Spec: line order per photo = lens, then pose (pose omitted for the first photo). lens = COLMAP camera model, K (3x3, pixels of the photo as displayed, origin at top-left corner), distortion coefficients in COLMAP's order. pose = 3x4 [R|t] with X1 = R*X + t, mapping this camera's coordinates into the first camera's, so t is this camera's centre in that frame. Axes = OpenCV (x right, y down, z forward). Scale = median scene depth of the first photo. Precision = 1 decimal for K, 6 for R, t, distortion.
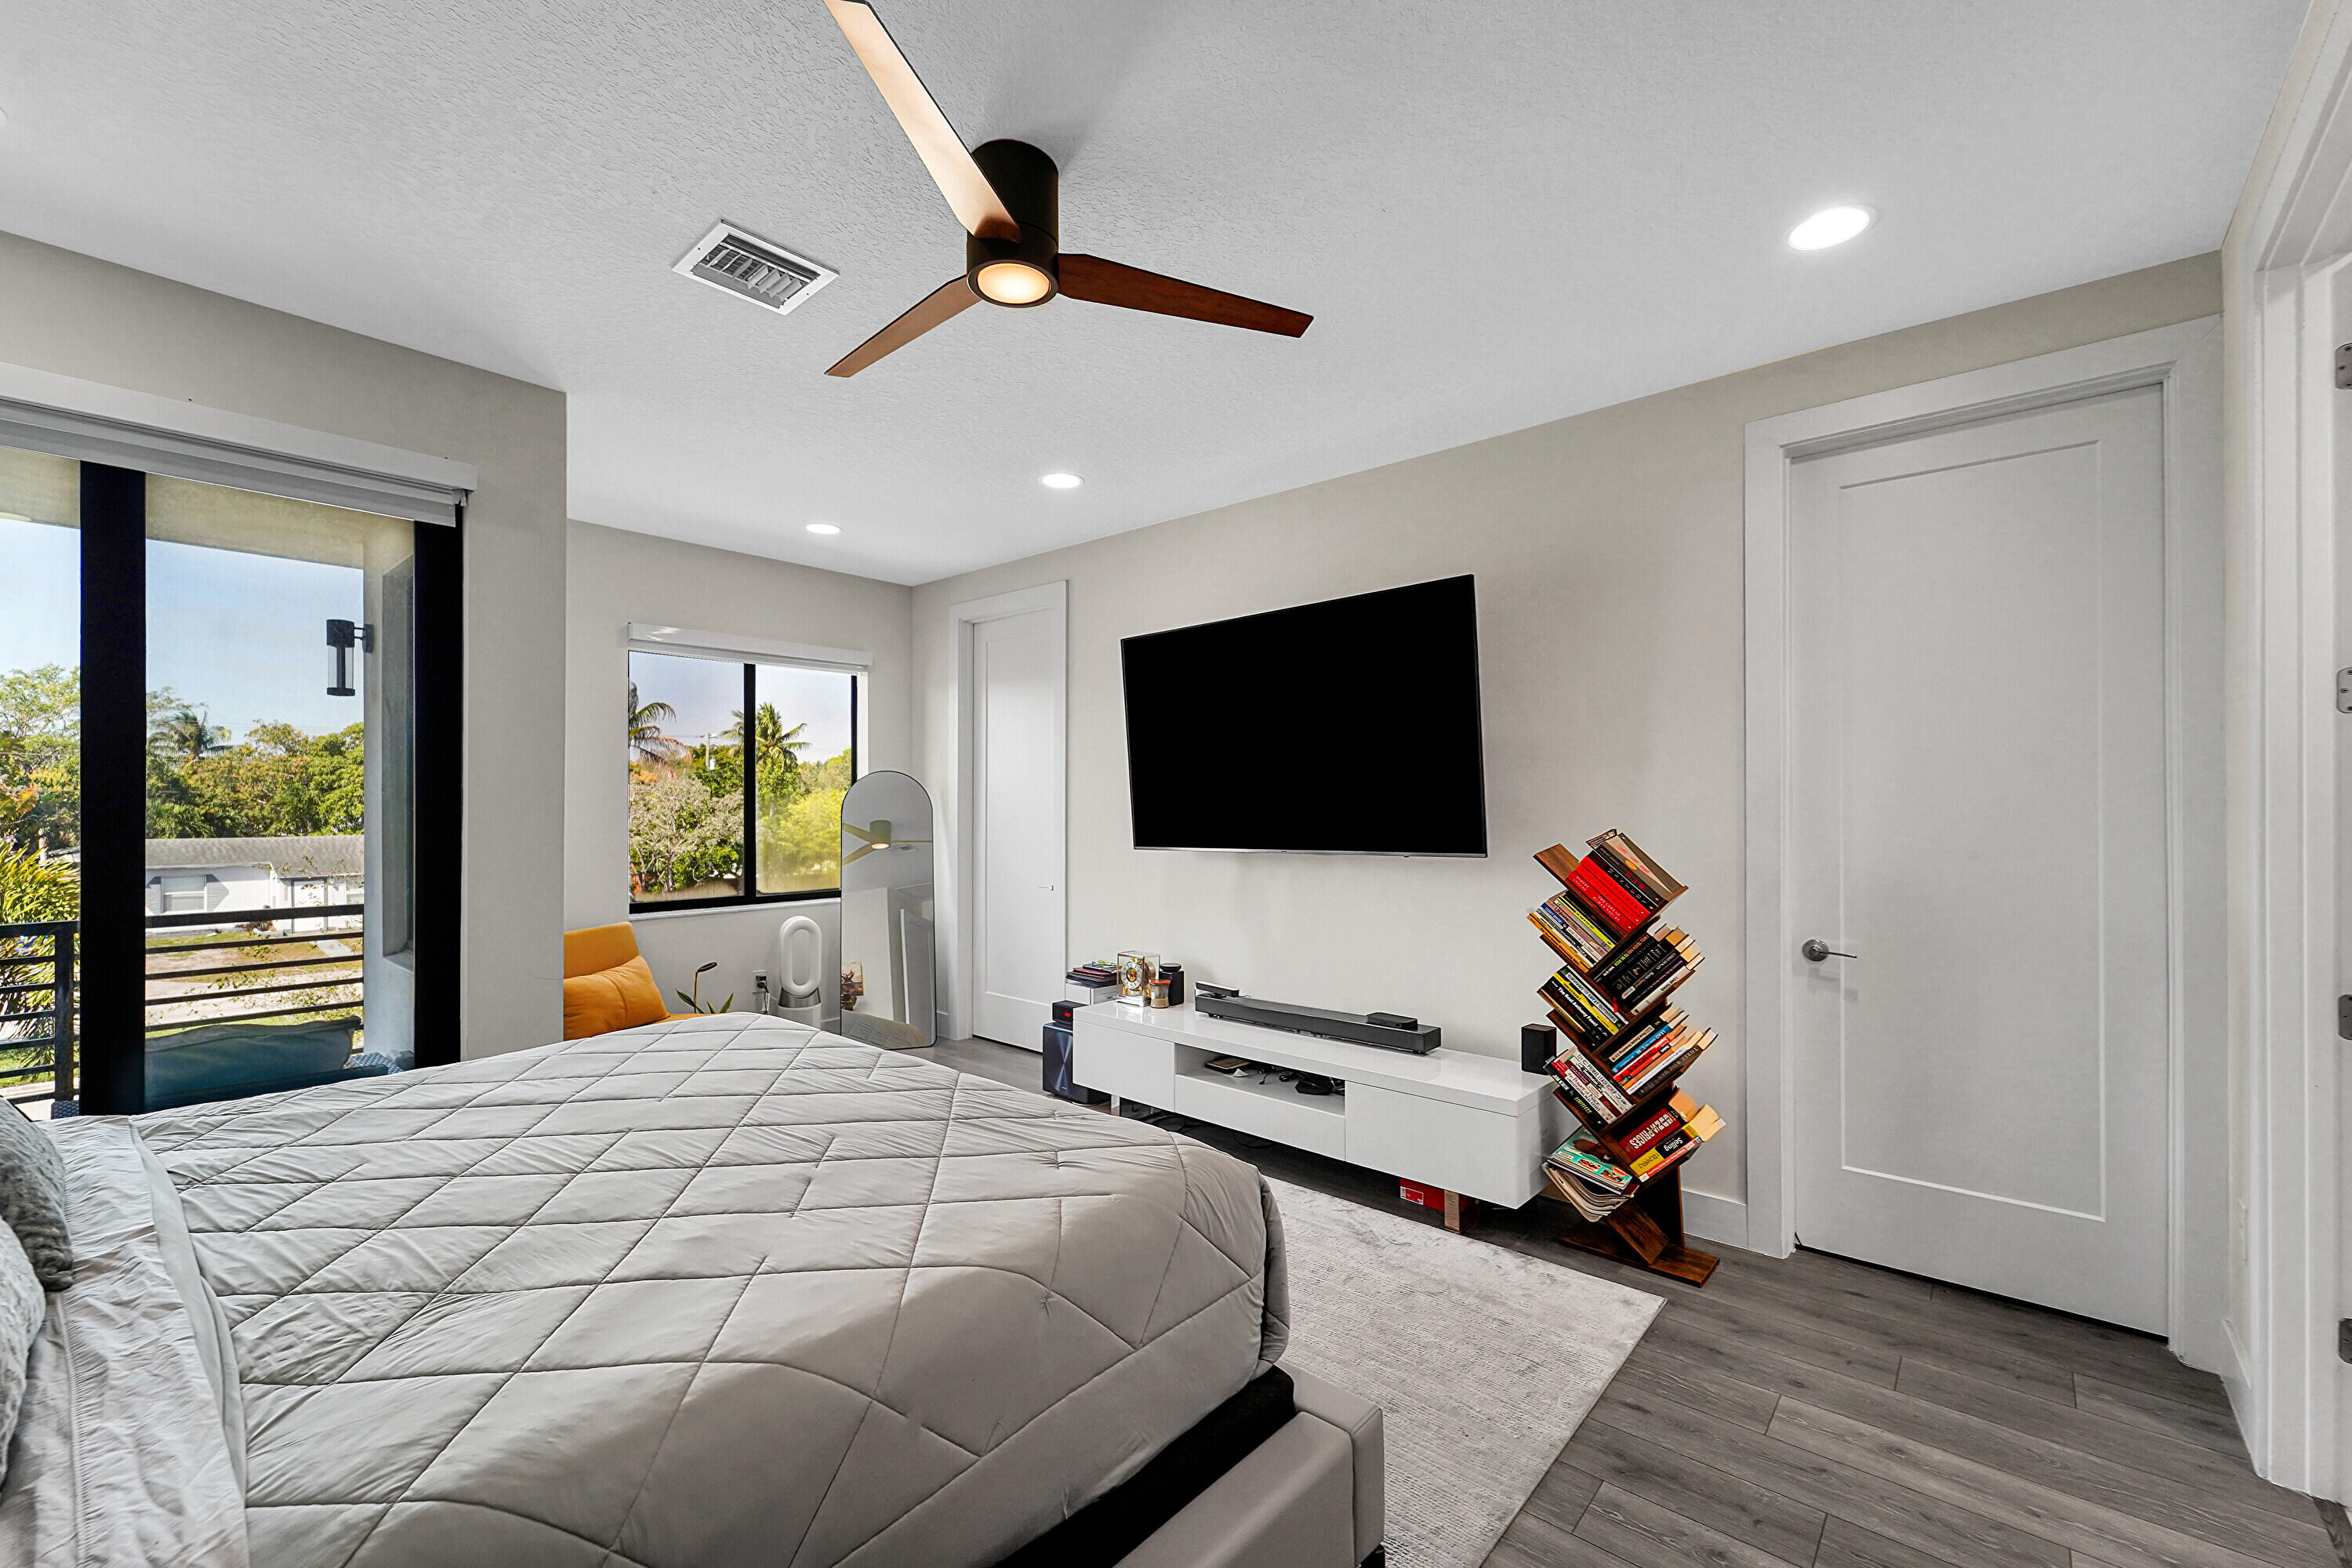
lens RADIAL K [[966.3, 0, 1172.7], [0, 966.3, 803.3], [0, 0, 1]] dist [-0.000802, 0.000888]
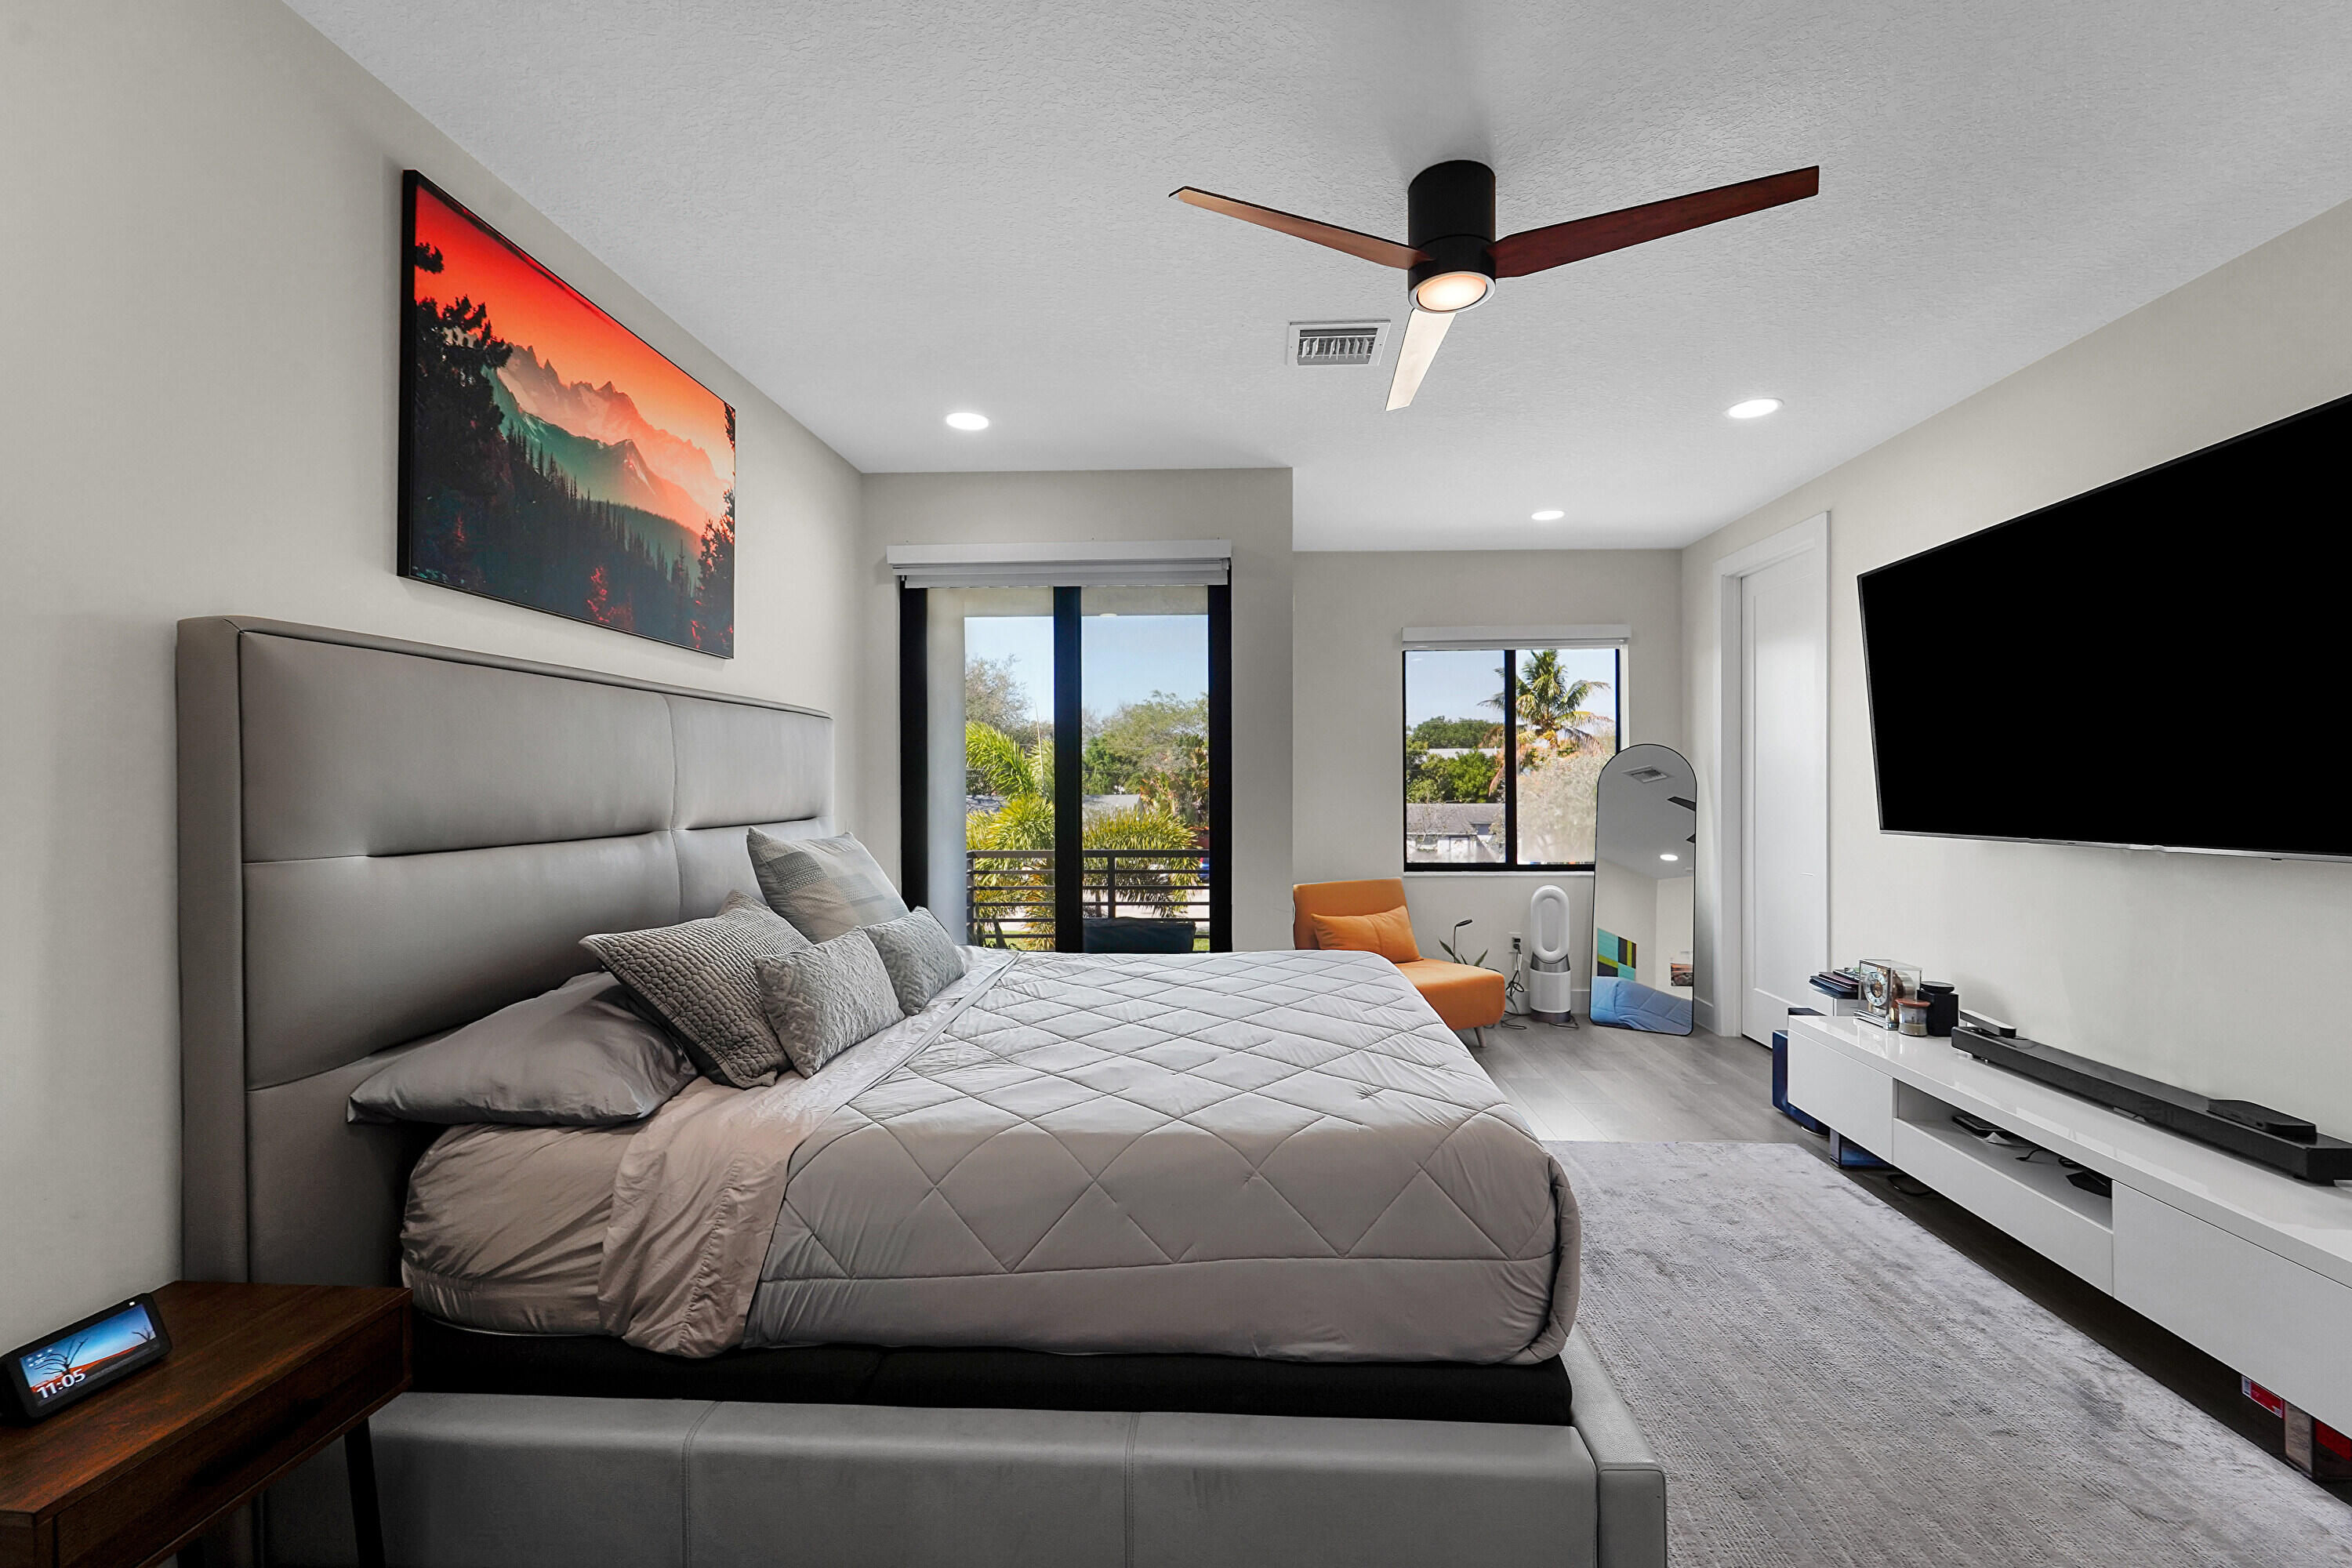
lens RADIAL K [[966.3, 0, 1184.4], [0, 966.3, 782.6], [0, 0, 1]] dist [-0.000802, 0.000888]
pose [[0.625170, -0.001427, -0.780488, 0.247503], [0.004789, 0.999987, 0.002008, 0.001154], [0.780474, -0.004993, 0.625168, 0.049010]]
